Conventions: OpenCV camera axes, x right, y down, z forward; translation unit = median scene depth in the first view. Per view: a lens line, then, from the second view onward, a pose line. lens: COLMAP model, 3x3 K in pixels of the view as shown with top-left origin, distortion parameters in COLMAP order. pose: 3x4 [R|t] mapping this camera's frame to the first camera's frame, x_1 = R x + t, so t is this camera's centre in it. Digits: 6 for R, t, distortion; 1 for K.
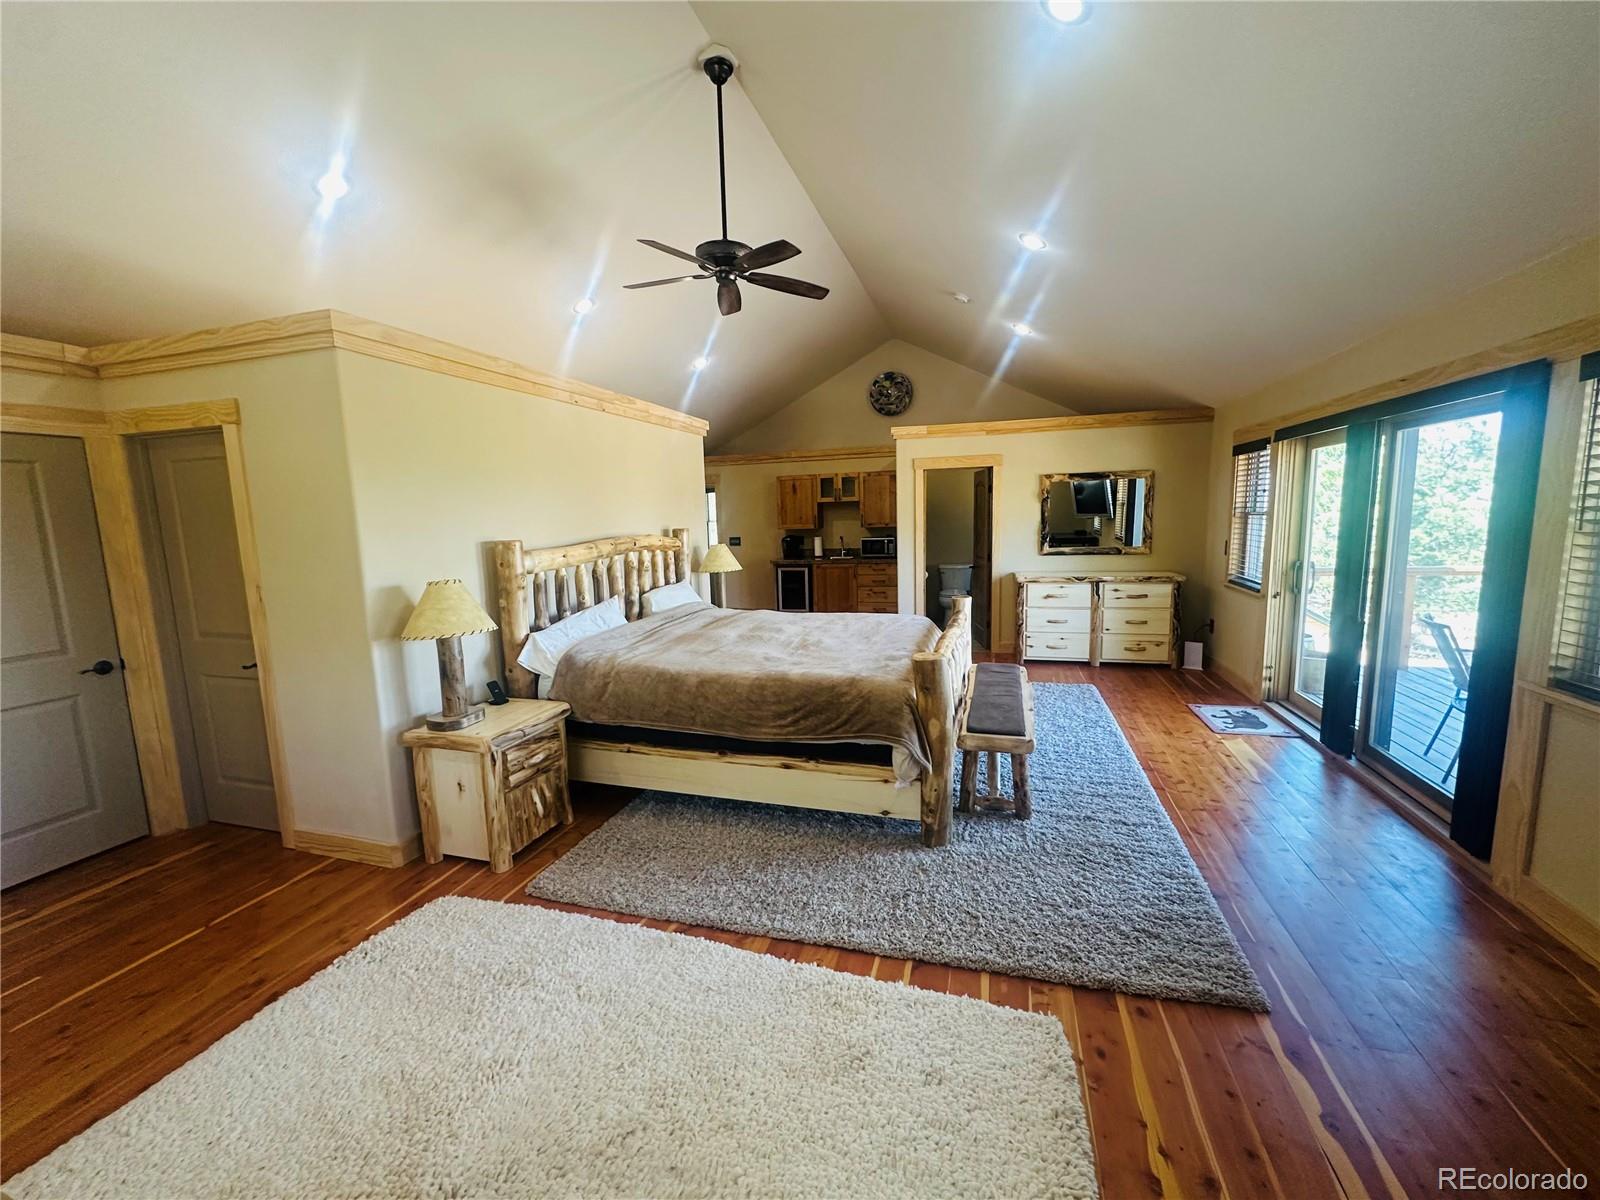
lens RADIAL K [[636.9, 0, 800.0], [0, 636.9, 600.0], [0, 0, 1]] dist [-0.043253, 0.037406]
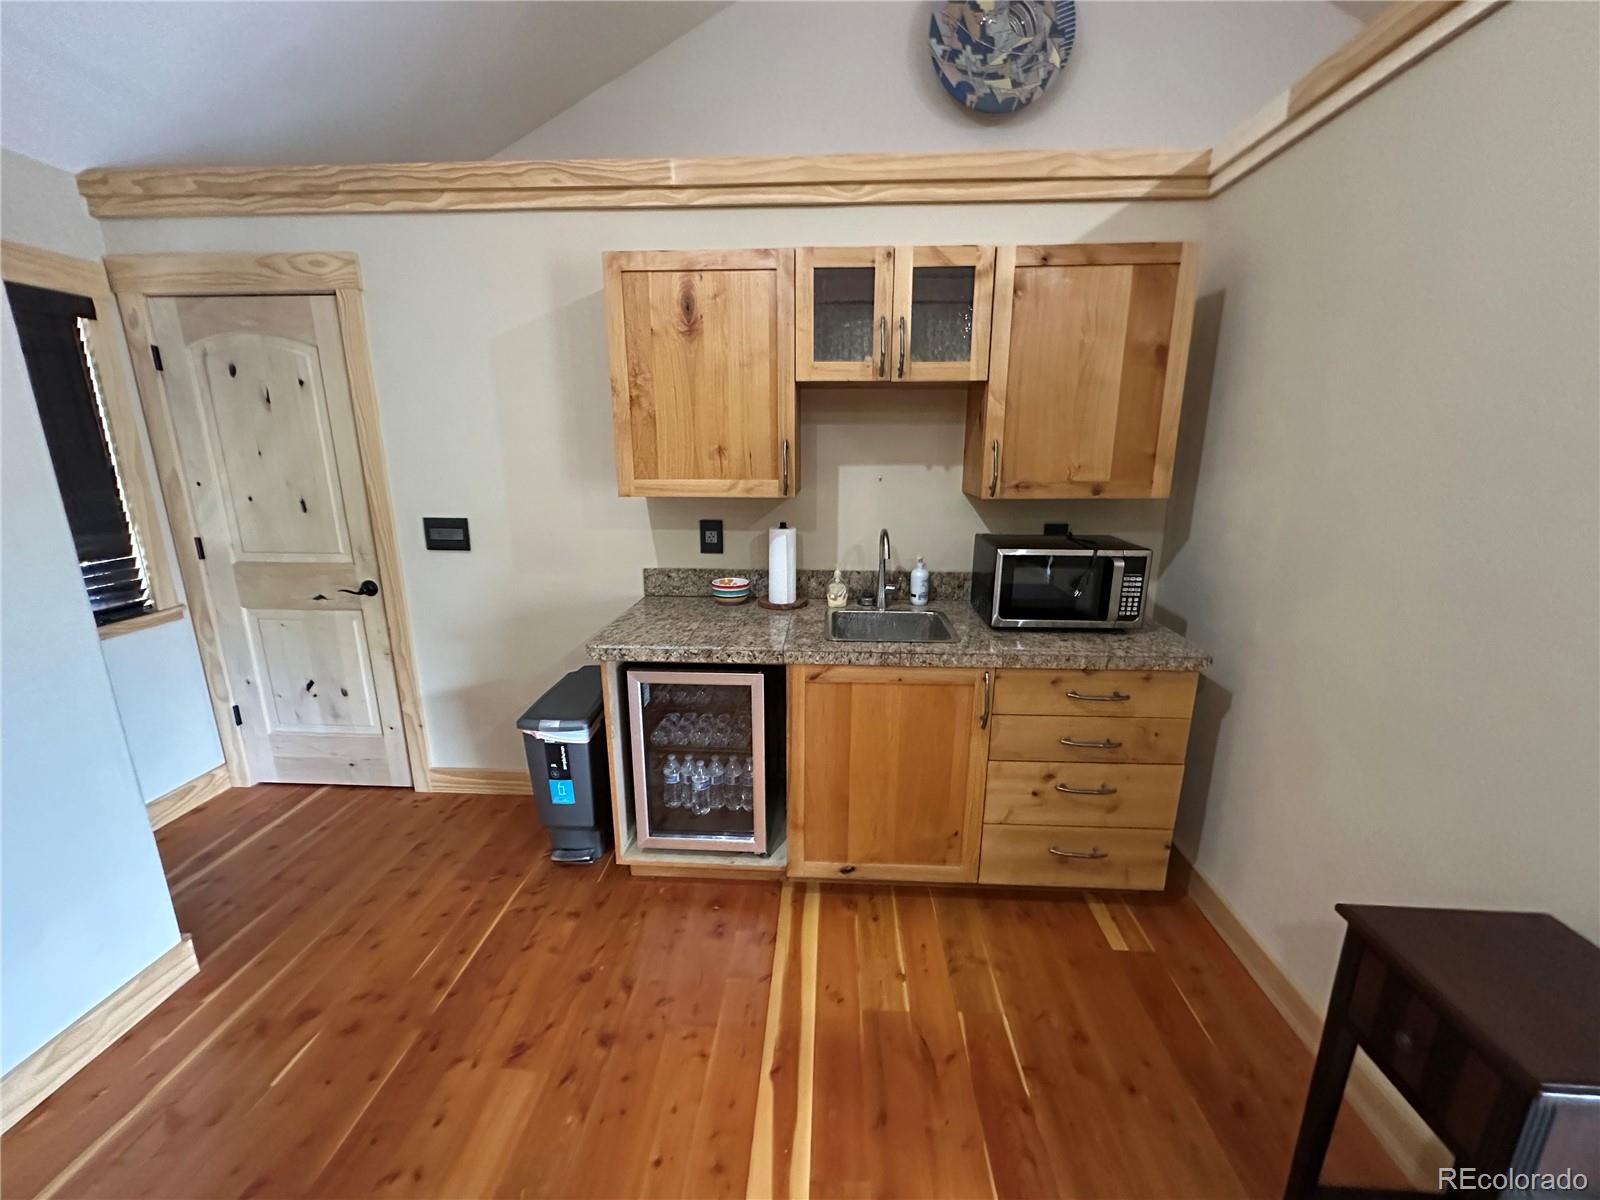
lens RADIAL K [[636.9, 0, 800.0], [0, 636.9, 600.0], [0, 0, 1]] dist [-0.043253, 0.037406]
pose [[0.967453, -0.025855, 0.251725, -0.030169], [0.000778, 0.995066, 0.099214, -0.097790], [-0.253049, -0.095789, 0.962700, 0.772139]]
